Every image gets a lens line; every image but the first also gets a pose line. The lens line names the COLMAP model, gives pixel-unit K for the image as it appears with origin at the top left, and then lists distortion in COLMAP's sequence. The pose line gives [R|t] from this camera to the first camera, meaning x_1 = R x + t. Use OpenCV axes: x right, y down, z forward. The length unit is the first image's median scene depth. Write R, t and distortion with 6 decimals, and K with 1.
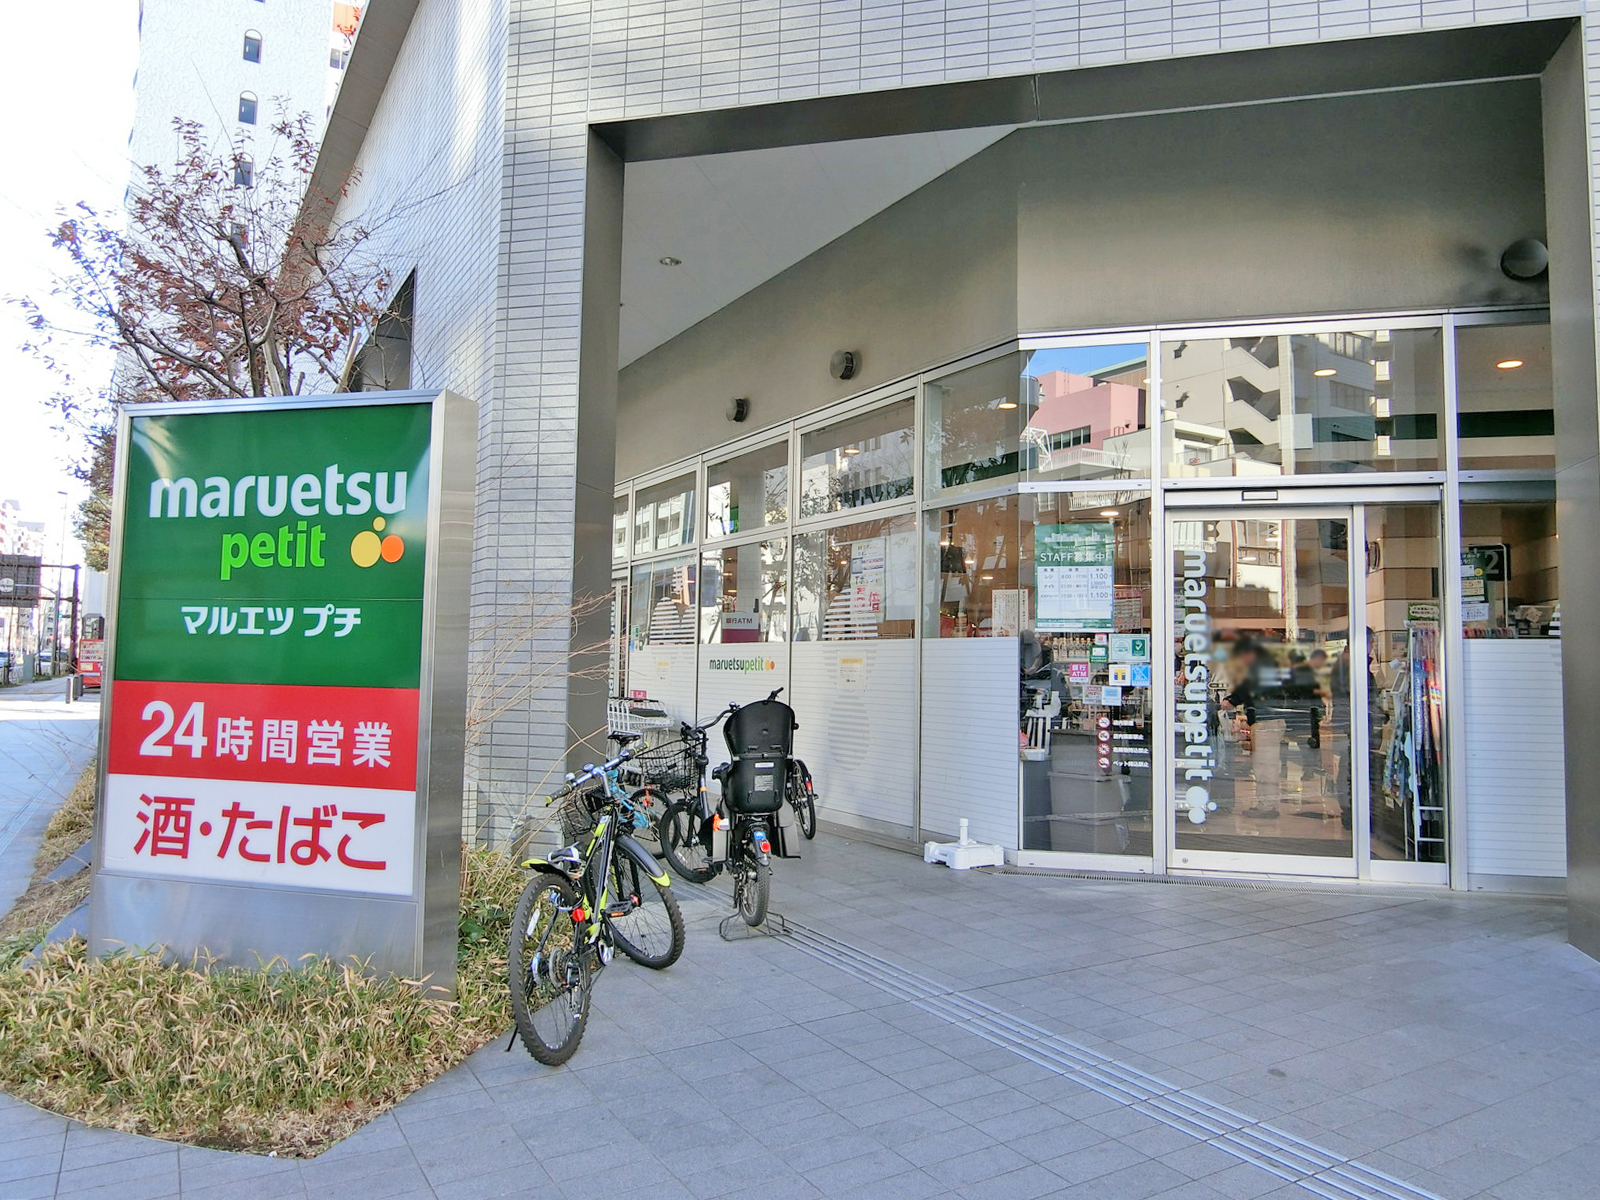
lens RADIAL K [[1098.6, 0, 800.0], [0, 1098.6, 600.0], [0, 0, 1]] dist [-0.019036, -0.004625]
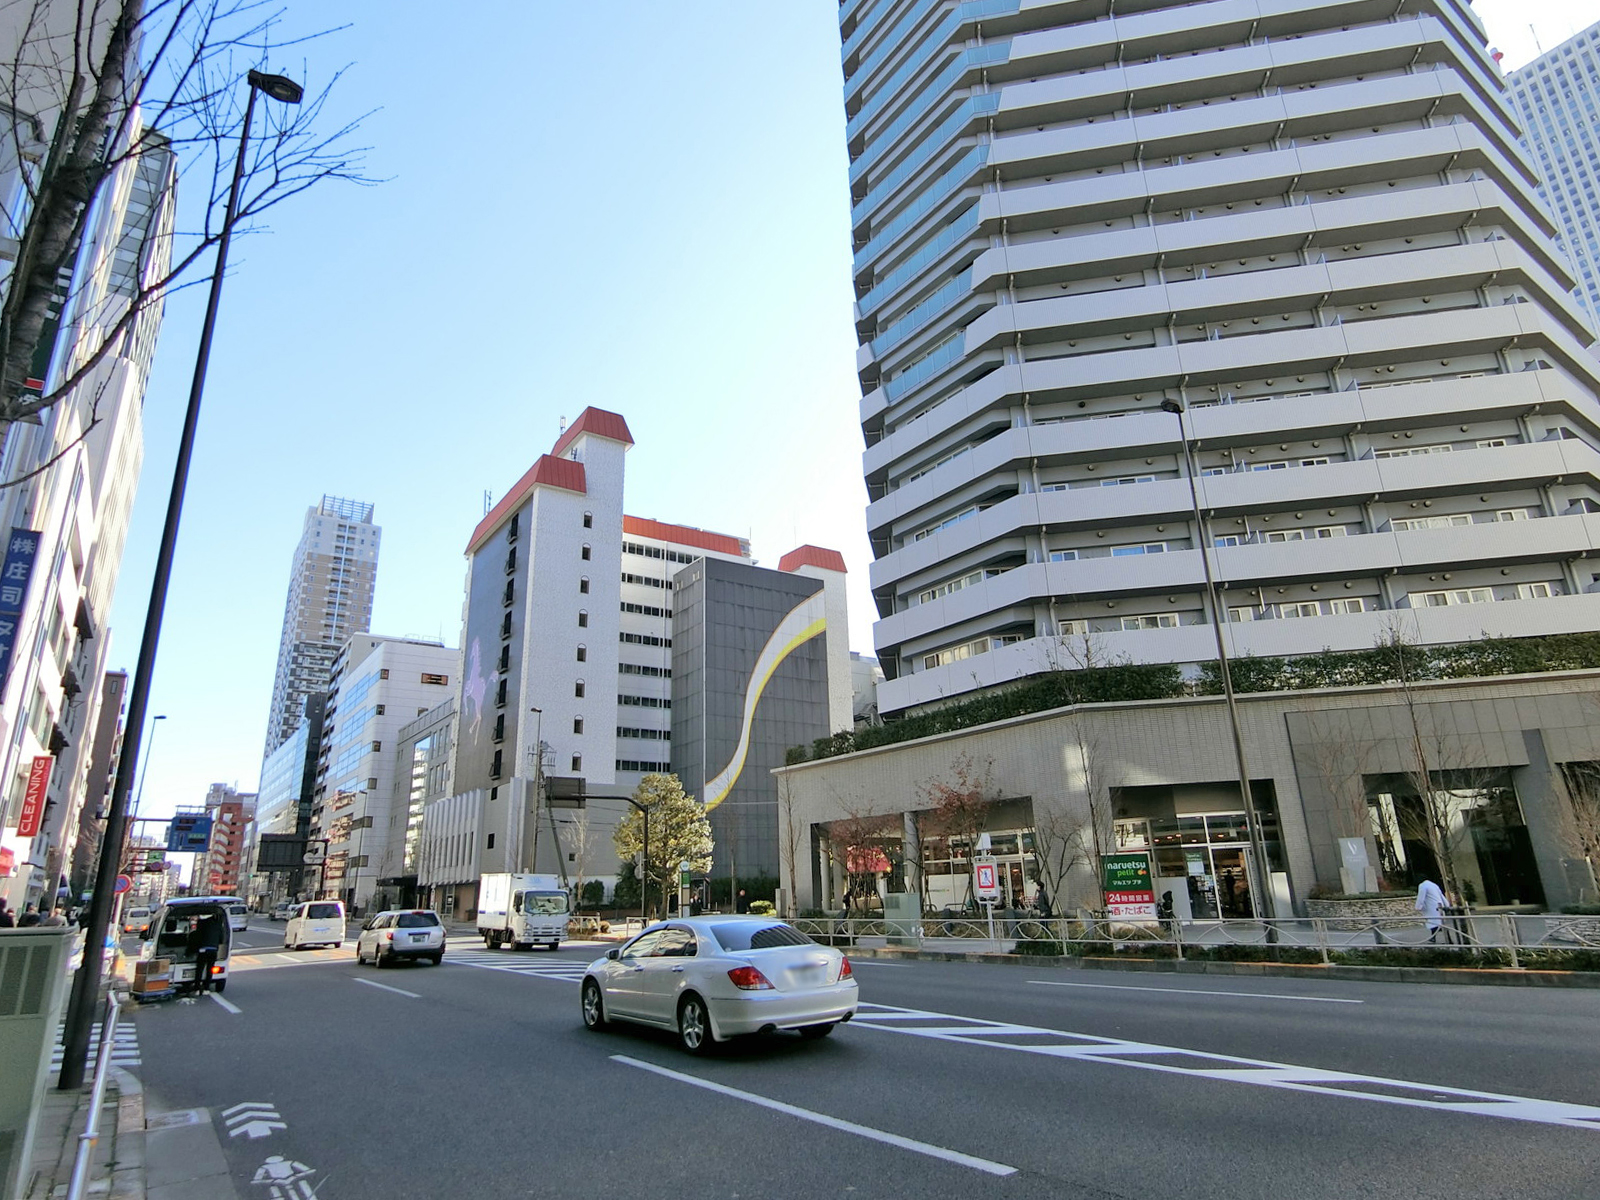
lens RADIAL K [[907.2, 0, 800.0], [0, 907.2, 600.0], [0, 0, 1]] dist [-0.000193, -0.000031]
pose [[0.994554, -0.022028, 0.101866, -3.392576], [0.046427, 0.968712, -0.243808, -0.460088], [-0.093308, 0.247210, 0.964459, -5.478170]]
